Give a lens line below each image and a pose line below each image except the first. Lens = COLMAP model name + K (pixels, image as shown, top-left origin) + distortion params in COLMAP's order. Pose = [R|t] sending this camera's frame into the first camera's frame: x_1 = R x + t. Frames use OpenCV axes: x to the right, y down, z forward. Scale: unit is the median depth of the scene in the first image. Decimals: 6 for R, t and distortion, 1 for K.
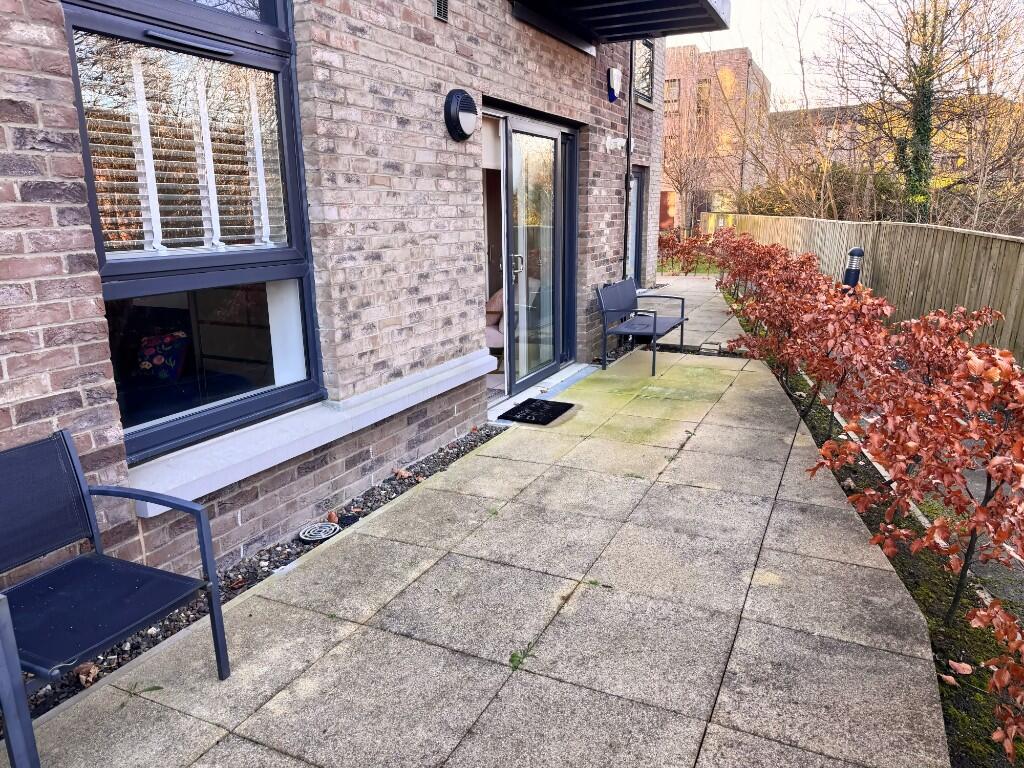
lens RADIAL K [[716.5, 0, 512.9], [0, 716.5, 382.5], [0, 0, 1]] dist [-0.001272, -0.002144]
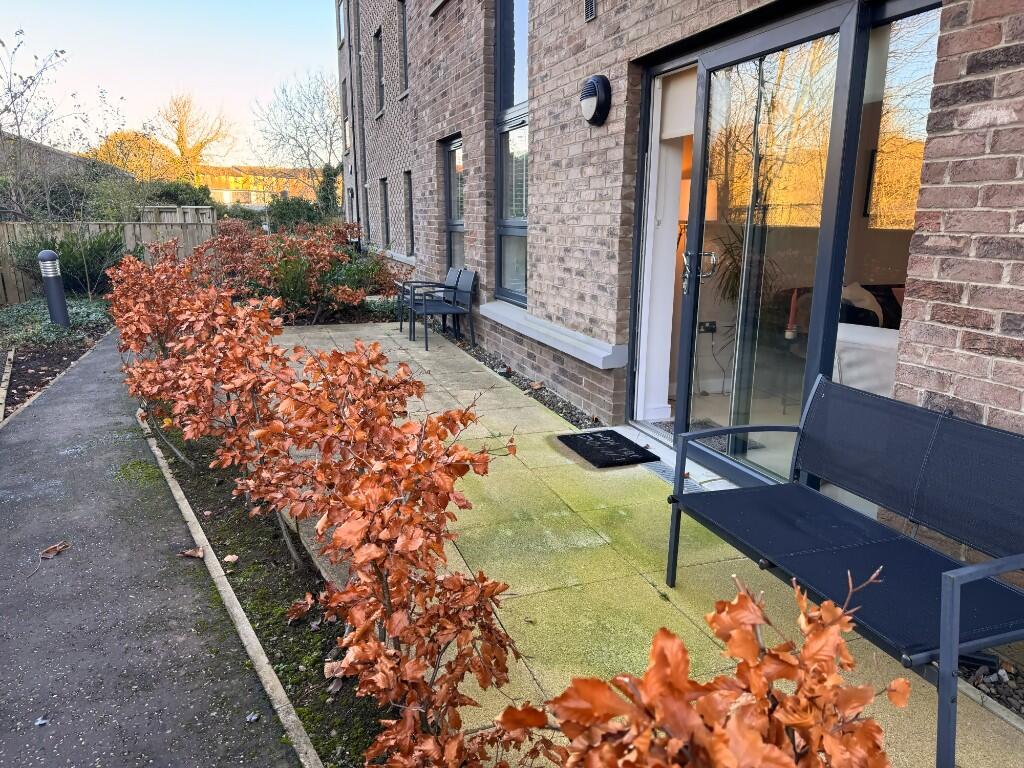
lens RADIAL K [[716.5, 0, 512.0], [0, 716.5, 387.3], [0, 0, 1]] dist [-0.001272, -0.002144]
pose [[-0.717862, 0.162178, -0.677032, 0.770607], [-0.162645, 0.906508, 0.389602, -0.379282], [0.676920, 0.389796, -0.624370, 1.710904]]
